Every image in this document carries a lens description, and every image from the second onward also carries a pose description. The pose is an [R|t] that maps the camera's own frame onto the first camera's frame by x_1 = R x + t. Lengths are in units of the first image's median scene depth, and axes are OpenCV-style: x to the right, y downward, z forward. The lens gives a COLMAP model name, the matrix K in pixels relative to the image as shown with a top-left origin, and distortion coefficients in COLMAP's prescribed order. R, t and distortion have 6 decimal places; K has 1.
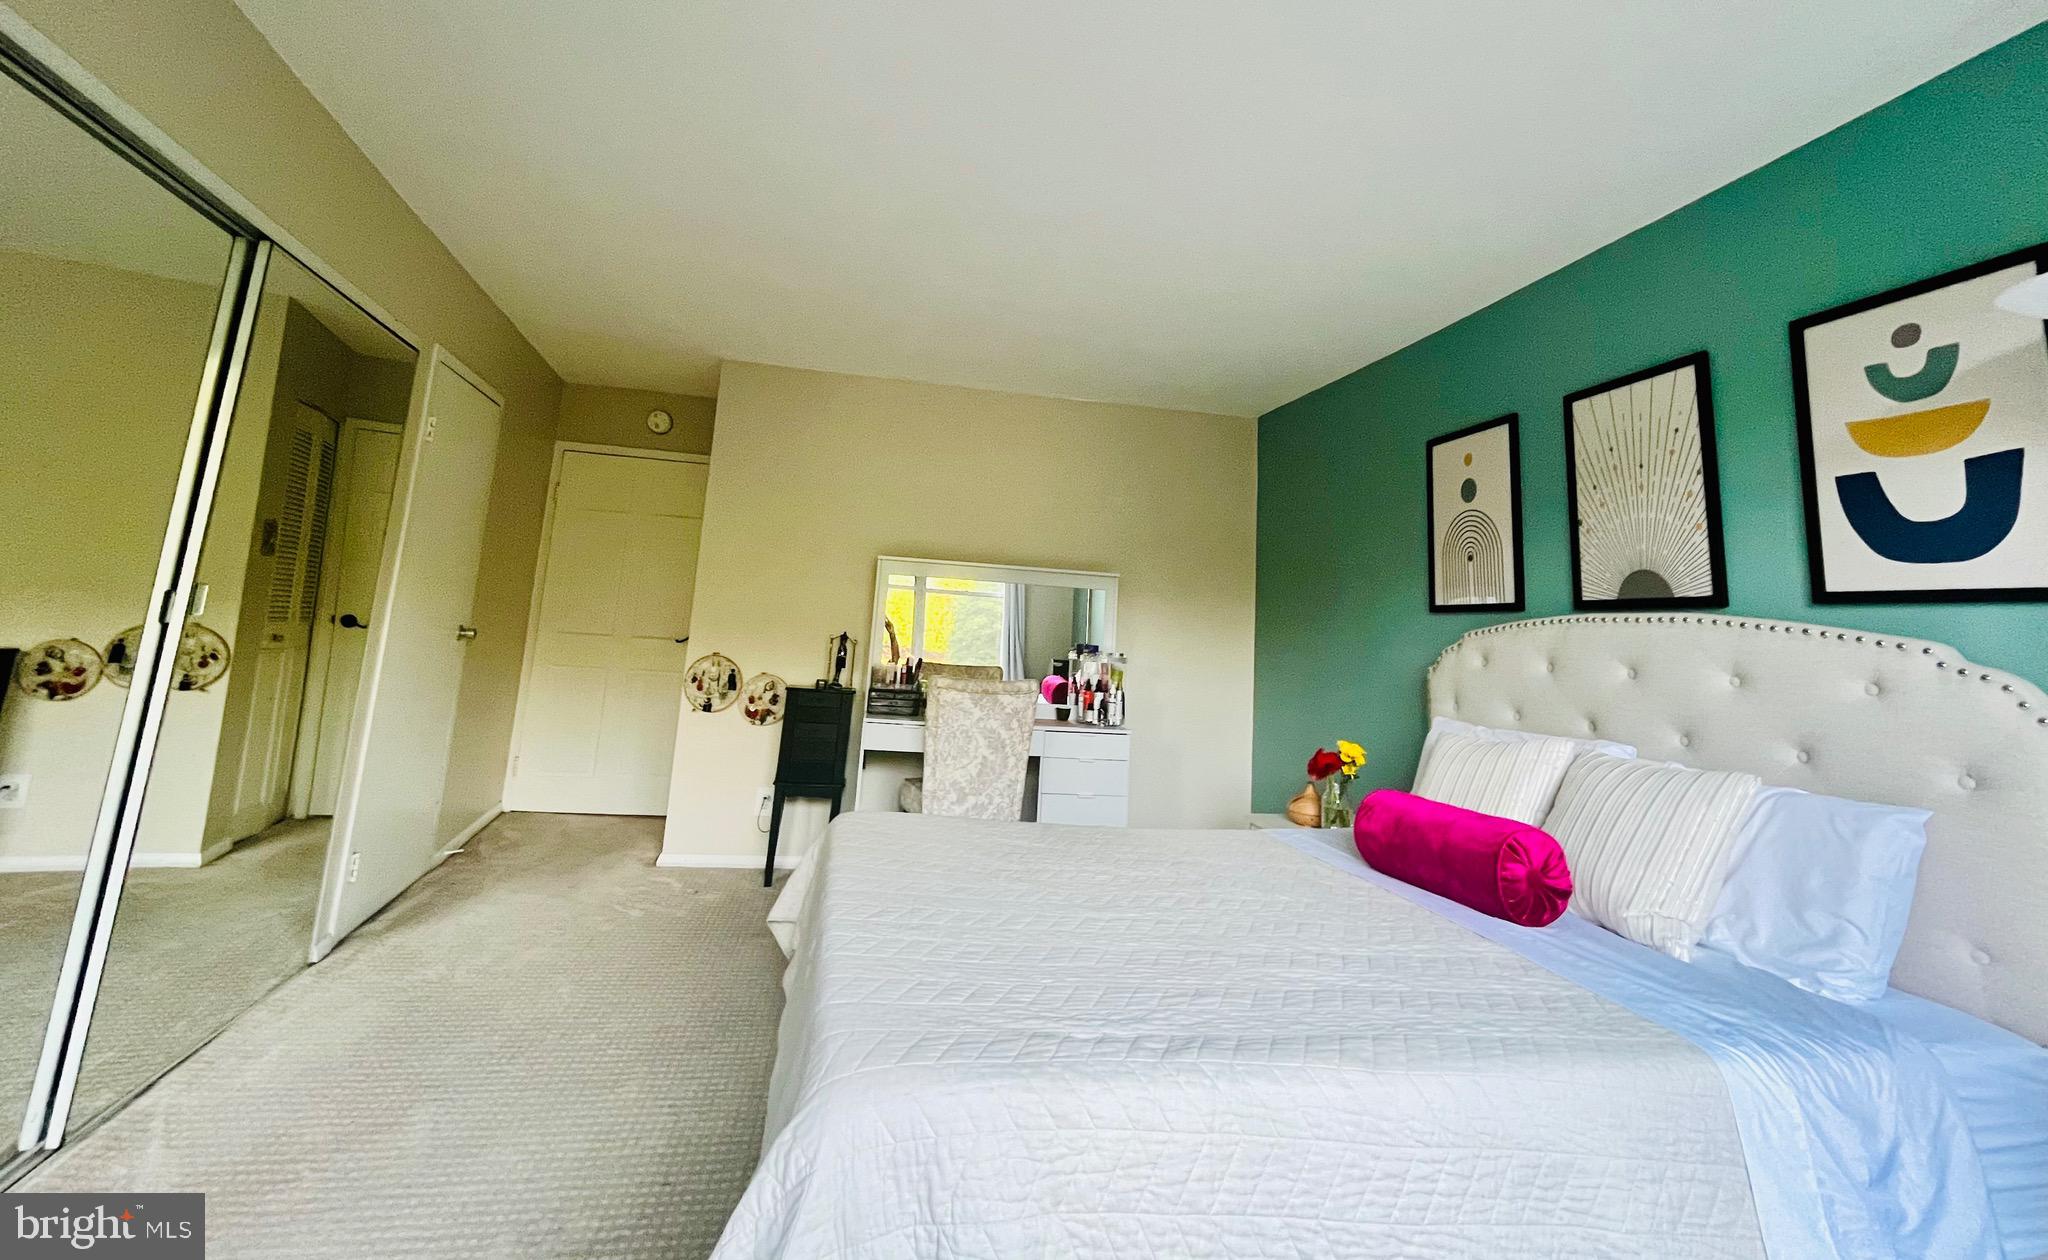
lens RADIAL K [[851.7, 0, 1018.2], [0, 851.7, 480.0], [0, 0, 1]] dist [-0.001017, -0.000267]
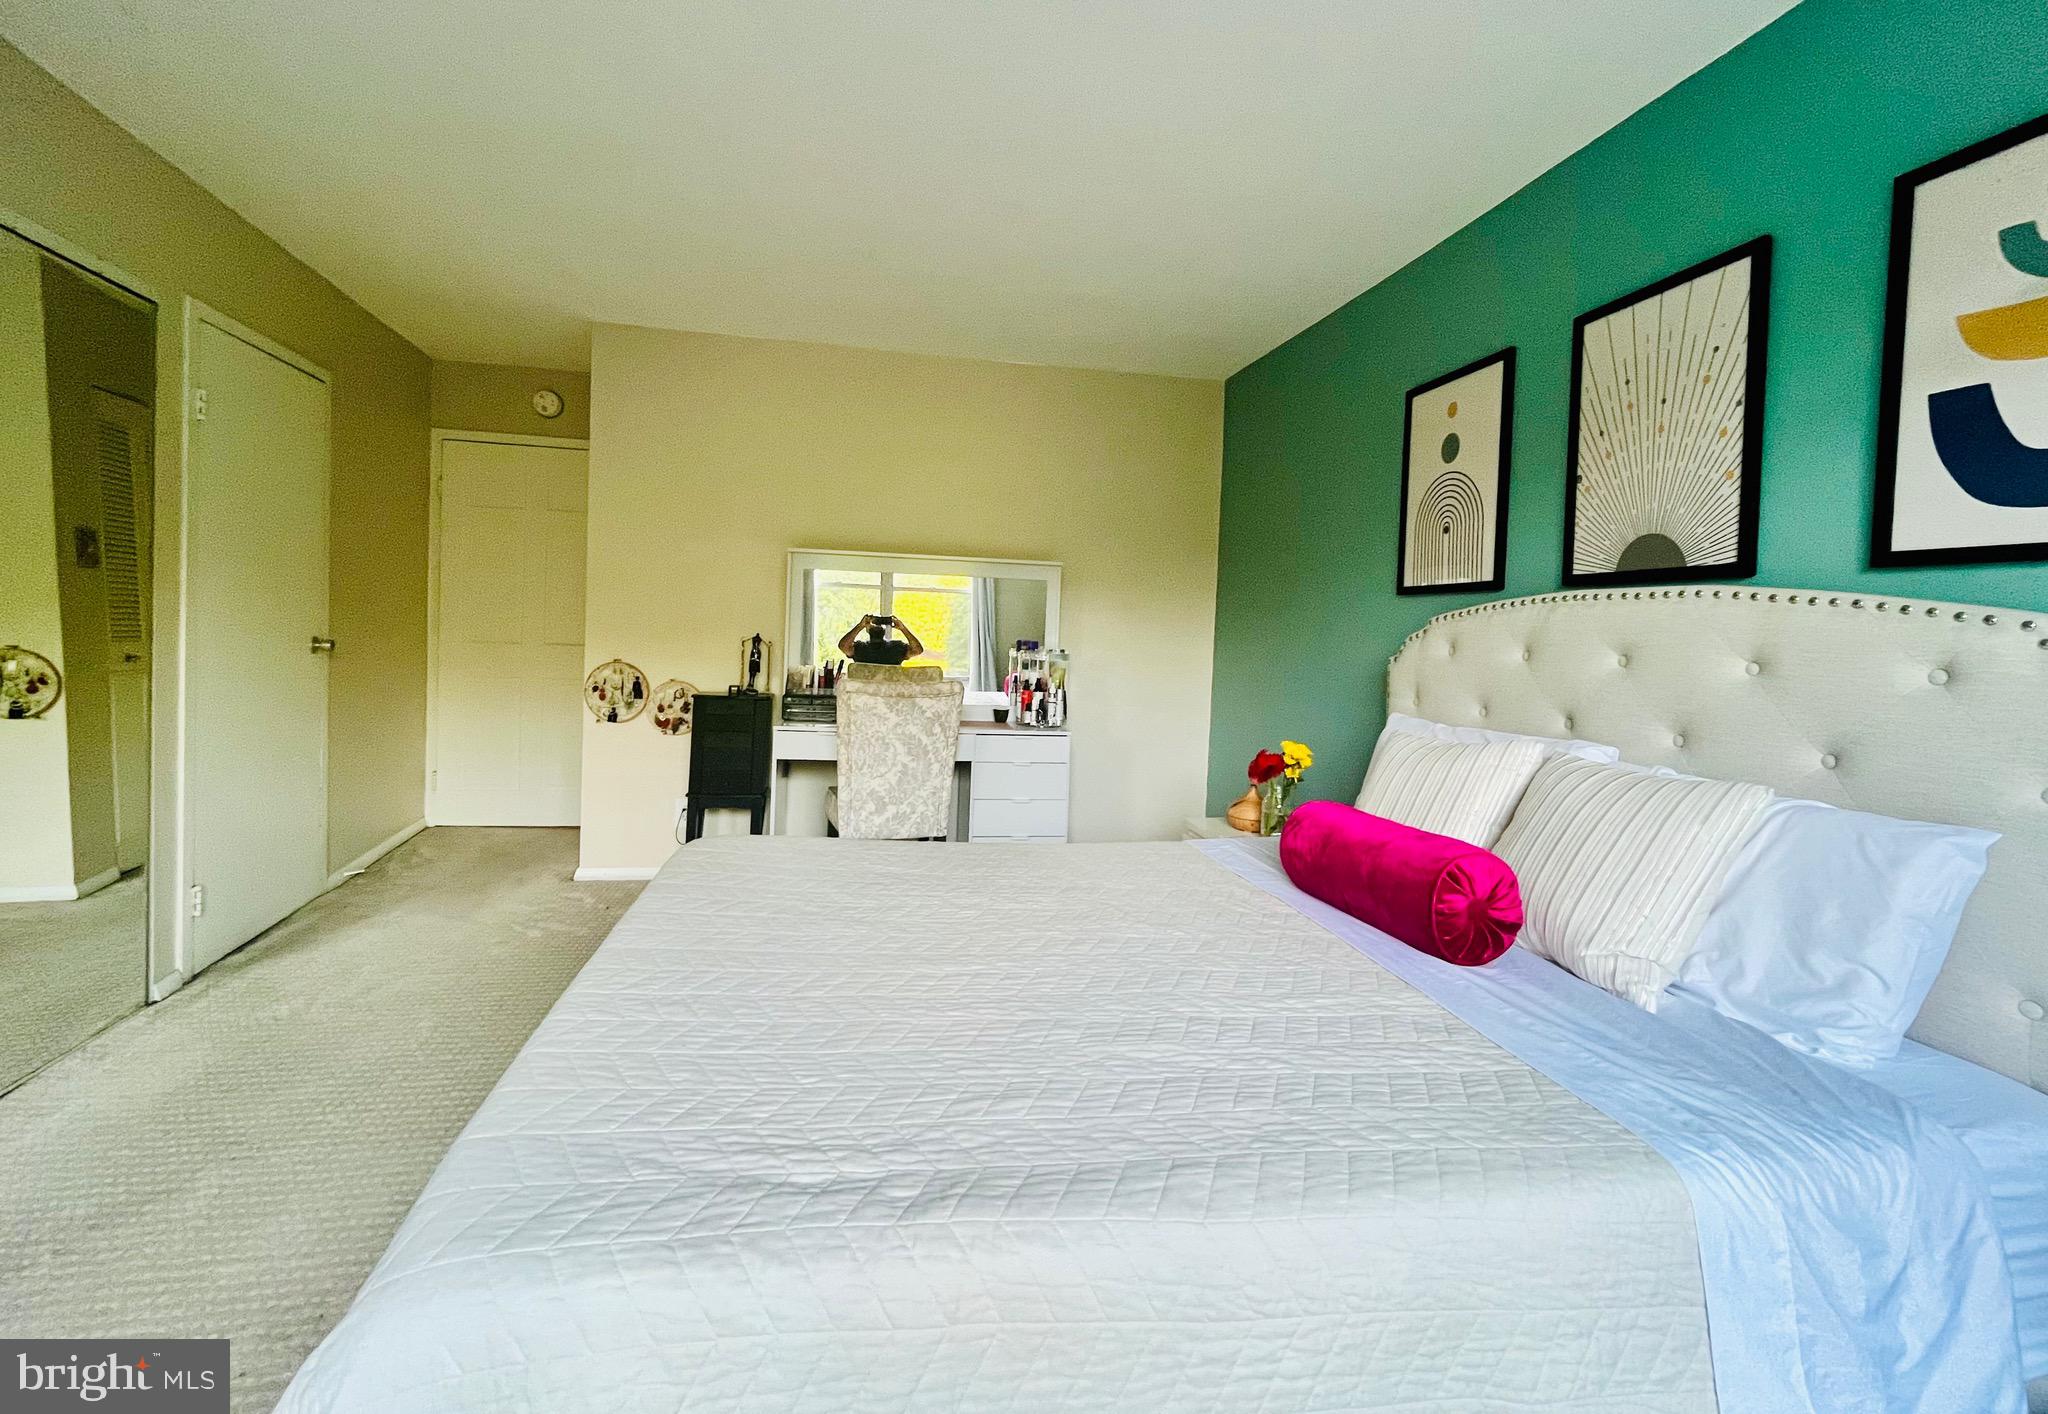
lens RADIAL K [[840.4, 0, 1029.4], [0, 840.4, 638.5], [0, 0, 1]] dist [-0.001777, -0.000122]
pose [[0.999711, -0.024013, -0.001487, 0.120099], [0.023868, 0.982093, 0.186881, 0.033008], [-0.003027, -0.186862, 0.982381, 0.168318]]
